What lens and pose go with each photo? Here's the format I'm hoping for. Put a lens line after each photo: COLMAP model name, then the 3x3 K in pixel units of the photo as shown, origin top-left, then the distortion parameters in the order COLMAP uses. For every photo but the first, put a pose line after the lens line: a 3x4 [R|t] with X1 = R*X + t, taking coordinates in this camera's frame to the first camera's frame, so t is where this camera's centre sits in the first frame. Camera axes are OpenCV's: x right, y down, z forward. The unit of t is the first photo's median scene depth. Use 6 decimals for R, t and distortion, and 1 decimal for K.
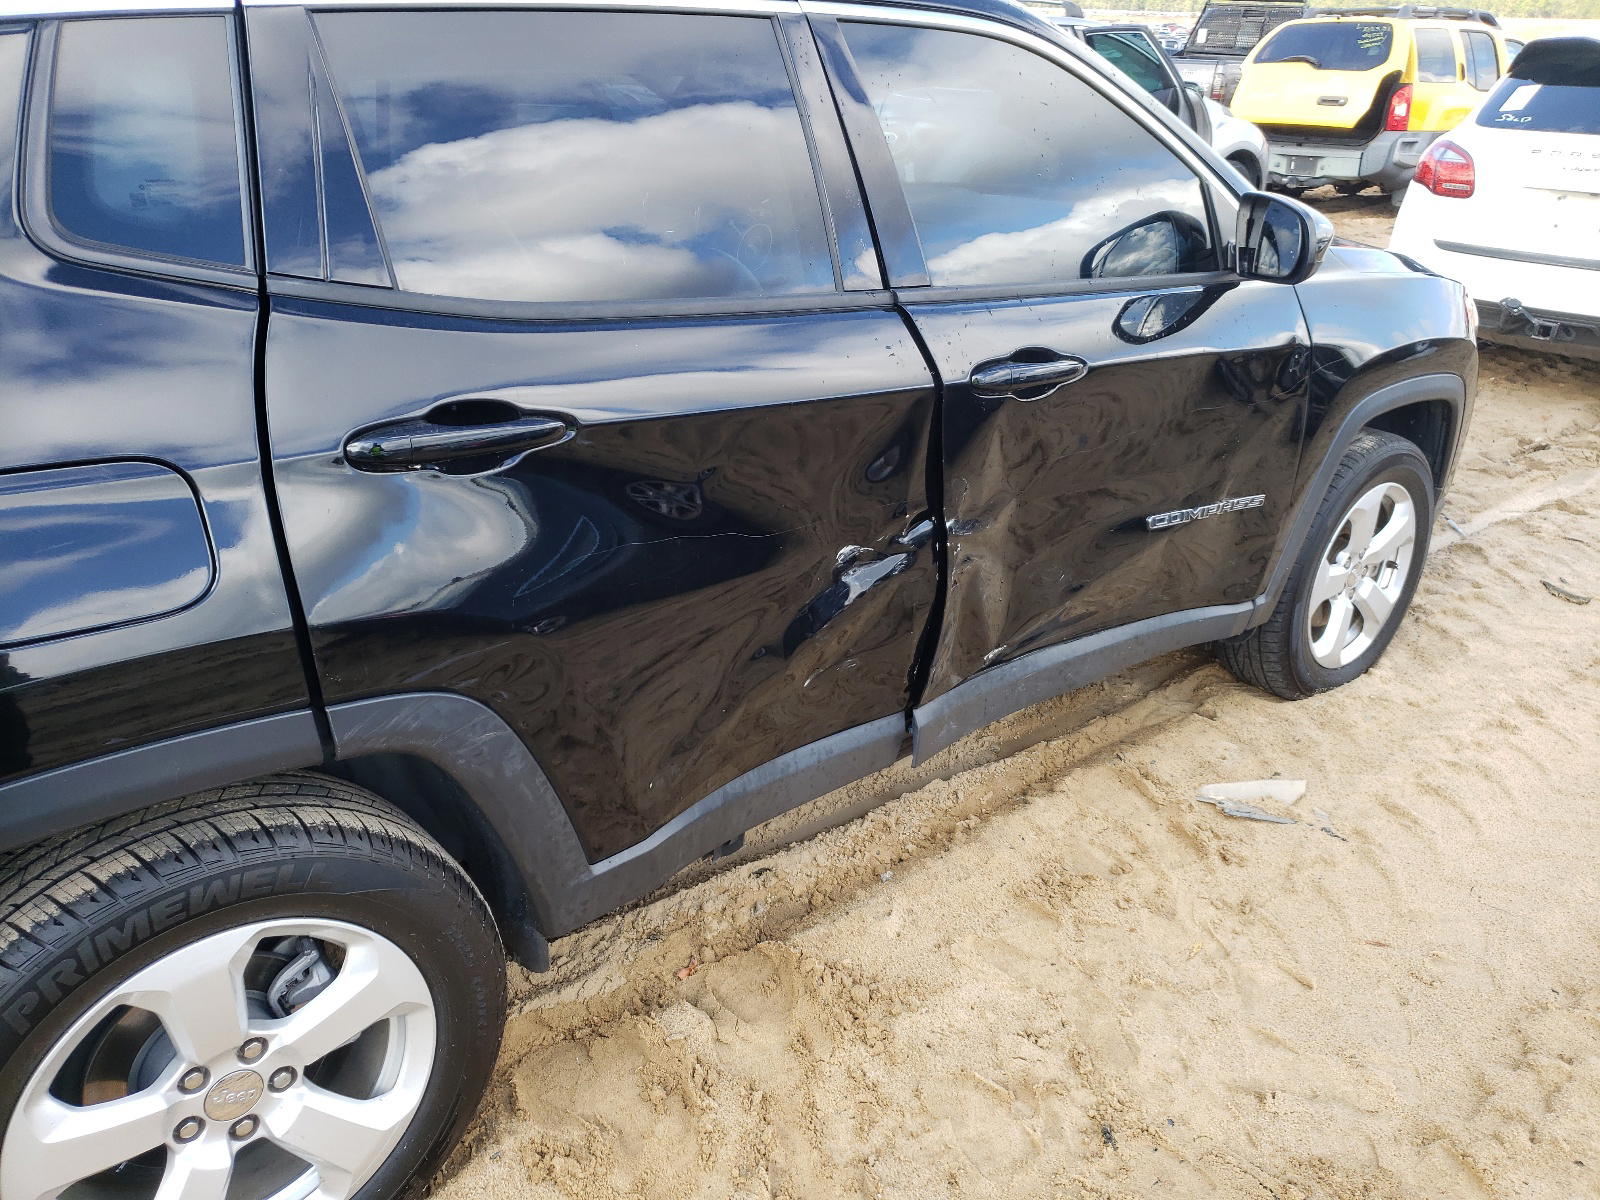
lens RADIAL K [[1216.5, 0, 800.0], [0, 1216.5, 600.0], [0, 0, 1]] dist [0.002137, 0.003656]
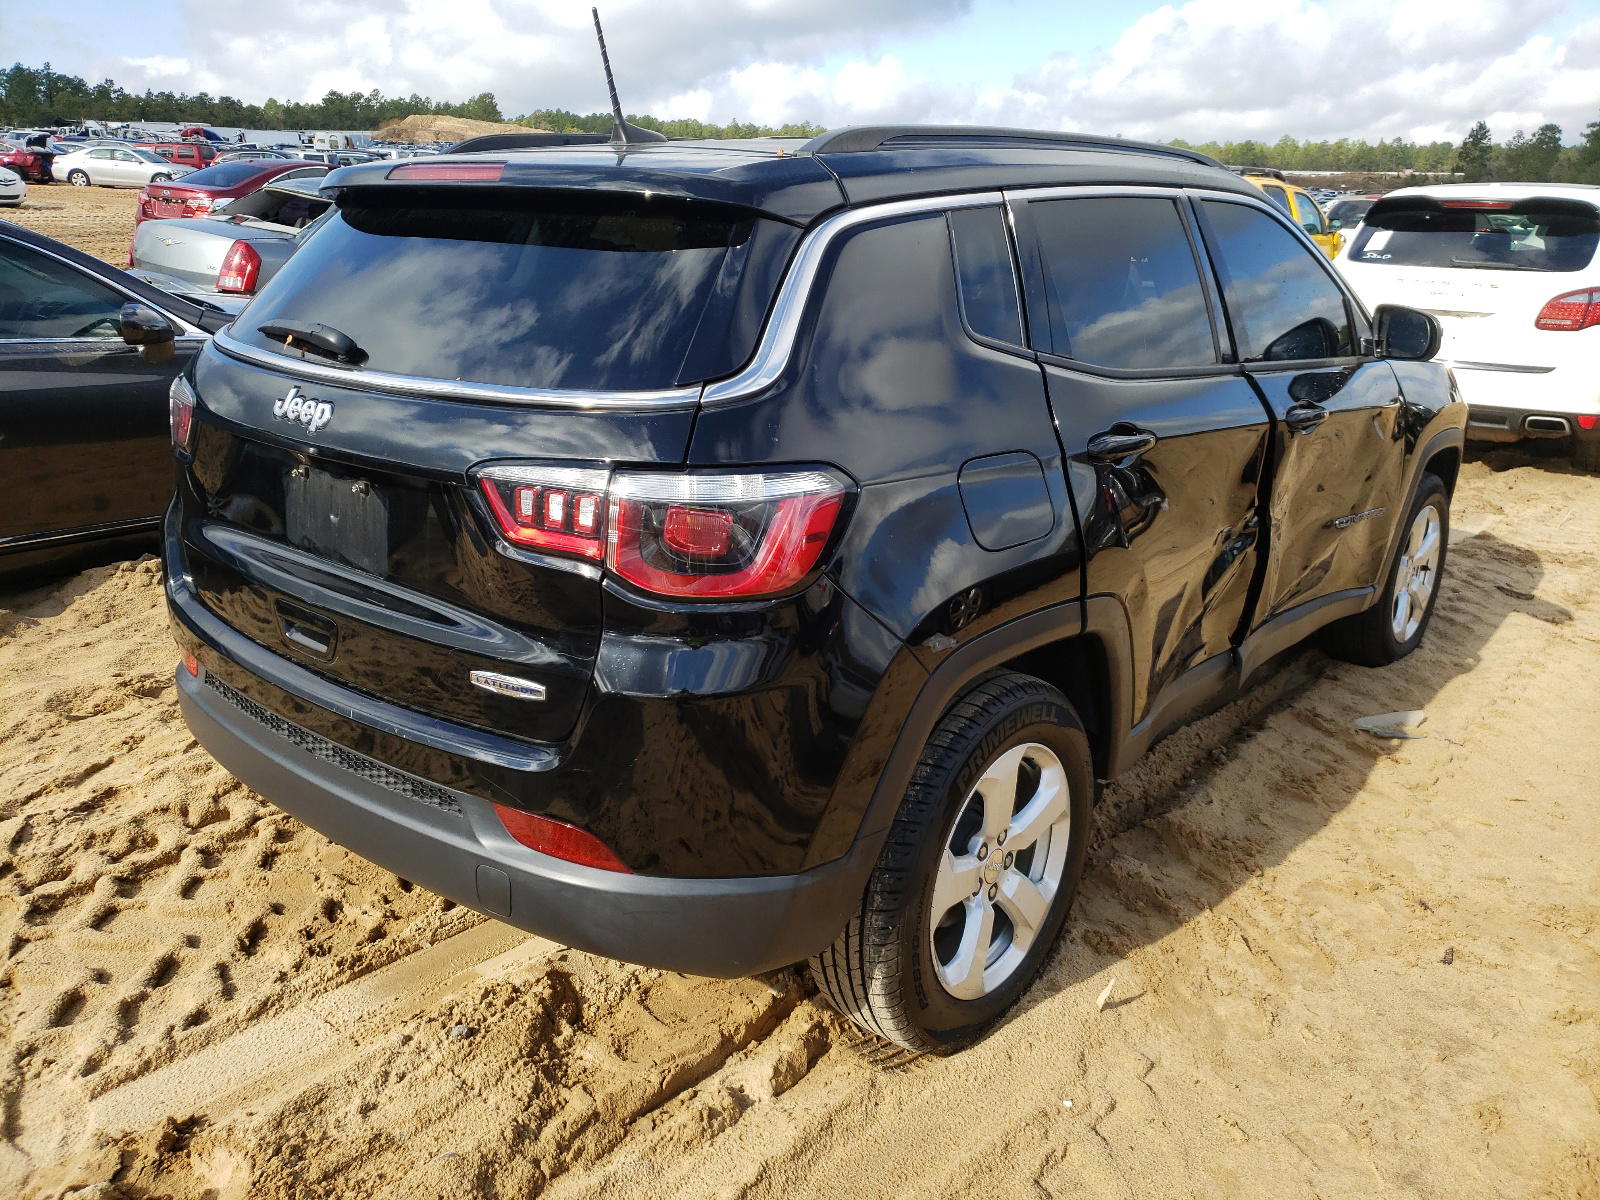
lens RADIAL K [[1216.5, 0, 800.0], [0, 1216.5, 600.0], [0, 0, 1]] dist [0.002137, 0.003656]
pose [[0.985926, -0.058294, 0.156689, -0.520249], [0.075079, 0.991799, -0.103432, 0.117676], [-0.149375, 0.113741, 0.982217, -0.292050]]
